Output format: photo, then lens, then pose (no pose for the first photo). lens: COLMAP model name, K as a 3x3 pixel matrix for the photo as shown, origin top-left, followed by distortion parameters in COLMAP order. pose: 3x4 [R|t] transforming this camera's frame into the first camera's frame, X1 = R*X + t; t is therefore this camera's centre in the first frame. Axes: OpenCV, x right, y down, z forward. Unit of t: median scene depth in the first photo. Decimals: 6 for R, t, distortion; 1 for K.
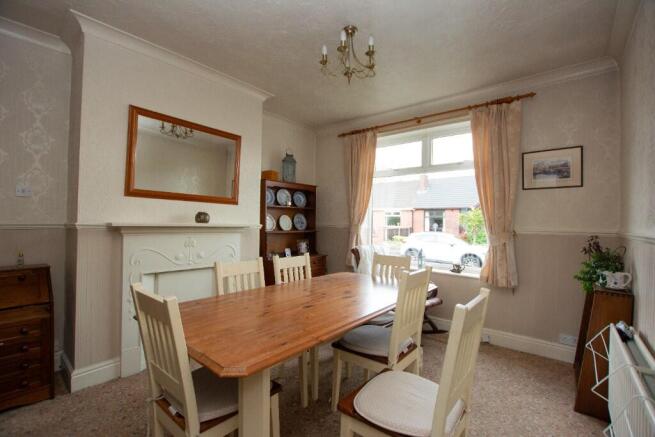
lens RADIAL K [[293.1, 0, 325.8], [0, 293.1, 221.3], [0, 0, 1]] dist [-0.026762, -0.000947]
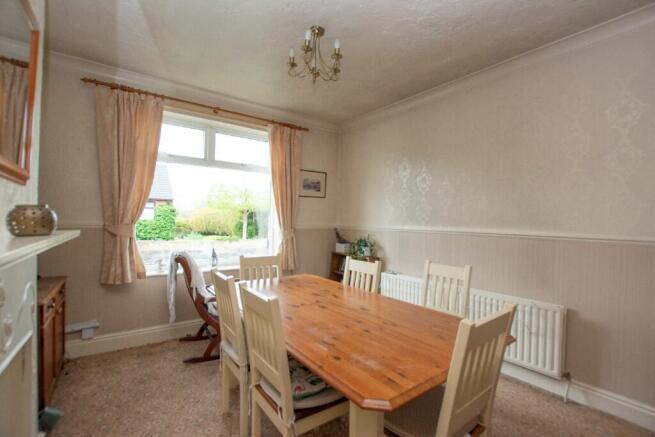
lens RADIAL K [[293.1, 0, 328.1], [0, 293.1, 218.9], [0, 0, 1]] dist [-0.026762, -0.000947]
pose [[0.253670, -0.000040, 0.967291, -0.556979], [-0.015358, 0.999874, 0.004069, -0.009428], [-0.967169, -0.015888, 0.253637, 0.460704]]
